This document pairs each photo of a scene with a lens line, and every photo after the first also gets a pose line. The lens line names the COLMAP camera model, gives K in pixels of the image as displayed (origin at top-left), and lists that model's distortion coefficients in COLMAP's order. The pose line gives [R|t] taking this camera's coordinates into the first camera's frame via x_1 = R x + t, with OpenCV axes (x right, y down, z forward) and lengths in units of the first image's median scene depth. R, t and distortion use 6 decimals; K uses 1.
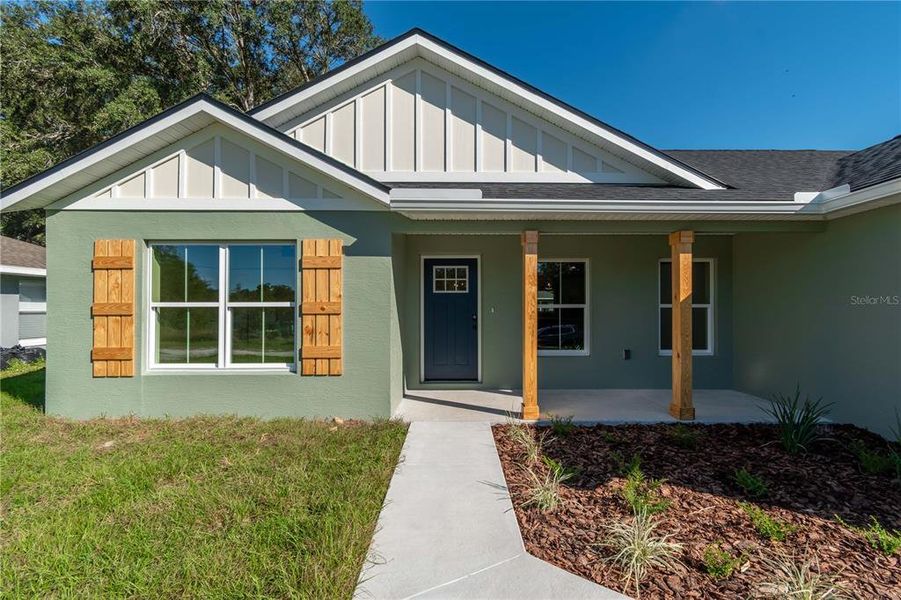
lens RADIAL K [[401.2, 0, 458.8], [0, 401.2, 306.1], [0, 0, 1]] dist [0.001028, -0.000832]
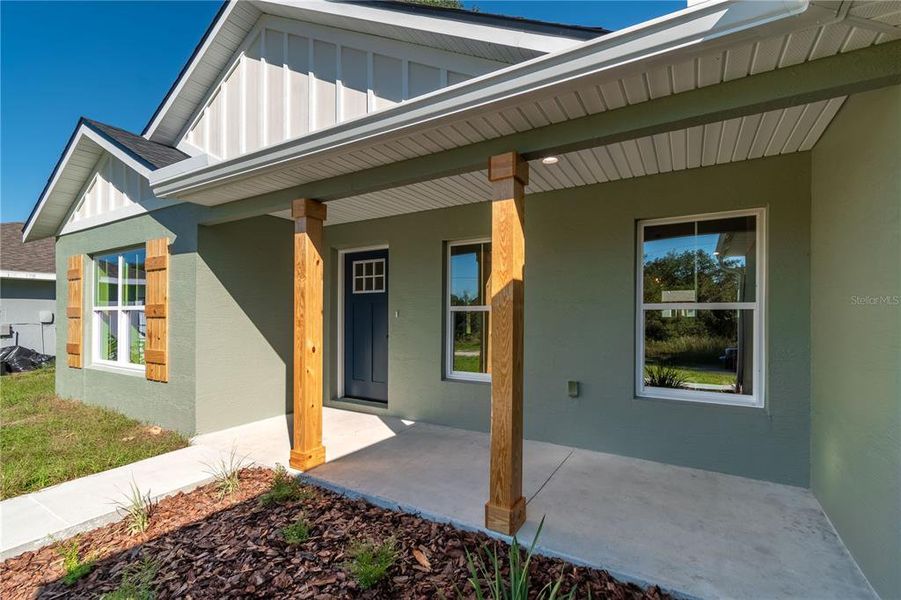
lens RADIAL K [[401.2, 0, 460.0], [0, 401.2, 314.1], [0, 0, 1]] dist [0.001028, -0.000832]
pose [[0.859789, 0.000995, -0.510648, 0.761912], [0.001705, 0.999987, 0.004818, 0.009136], [0.510646, -0.005013, 0.859776, 0.532572]]
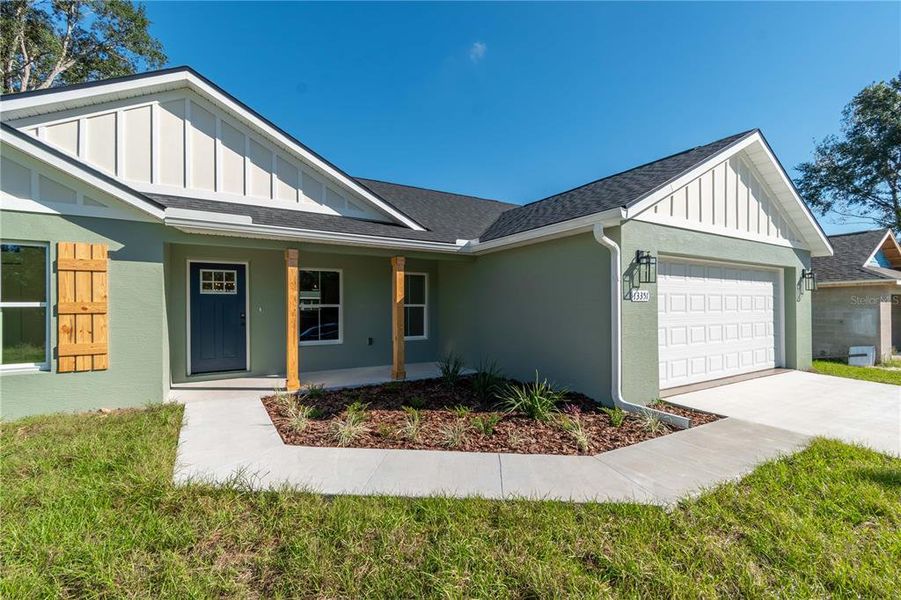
lens RADIAL K [[401.2, 0, 457.0], [0, 401.2, 308.1], [0, 0, 1]] dist [0.001028, -0.000832]
pose [[0.854559, -0.004337, 0.519337, -0.045695], [0.000734, 0.999974, 0.007142, -0.001624], [-0.519354, -0.005722, 0.854540, -0.416468]]
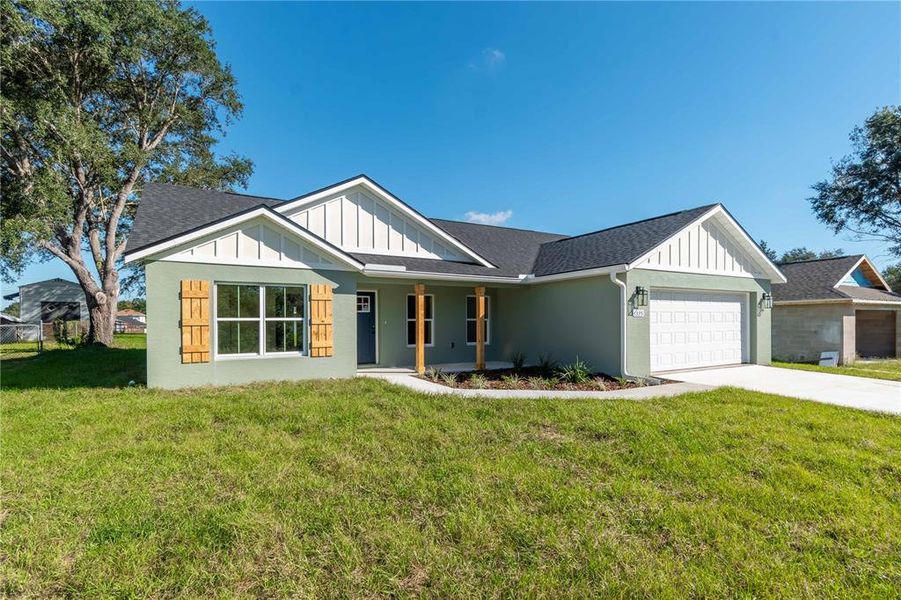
lens RADIAL K [[453.4, 0, 456.0], [0, 453.4, 330.9], [0, 0, 1]] dist [0.000808, -0.002261]
pose [[0.864444, -0.014694, 0.502513, -0.854025], [0.002817, 0.999699, 0.024386, 0.000579], [-0.502720, -0.019665, 0.864225, -1.149840]]
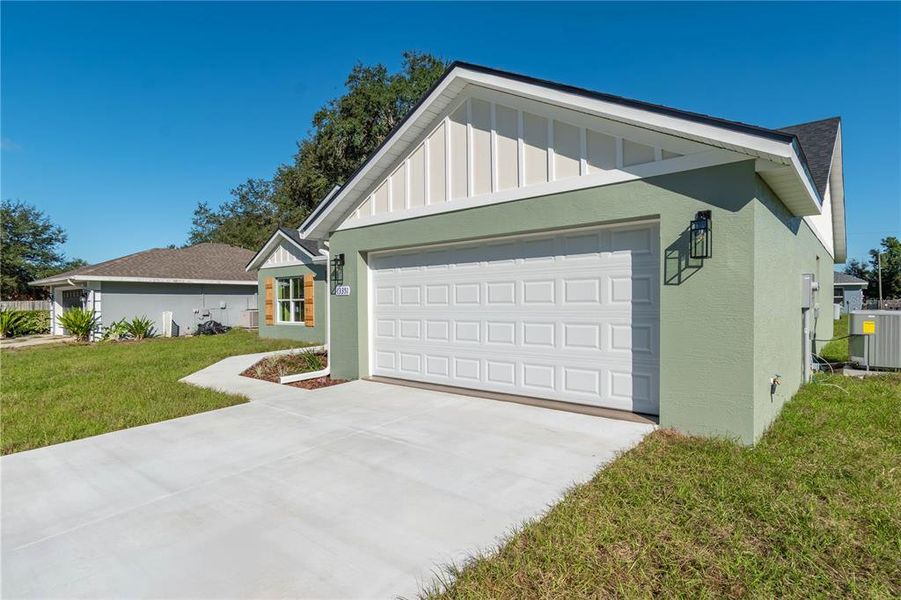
lens RADIAL K [[480.4, 0, 443.3], [0, 480.4, 303.3], [0, 0, 1]] dist [0.000595, 0.000030]
pose [[0.739917, -0.005006, -0.672679, 2.396157], [0.015108, 0.999844, 0.009177, 0.005543], [0.672528, -0.016953, 0.739877, -0.733328]]
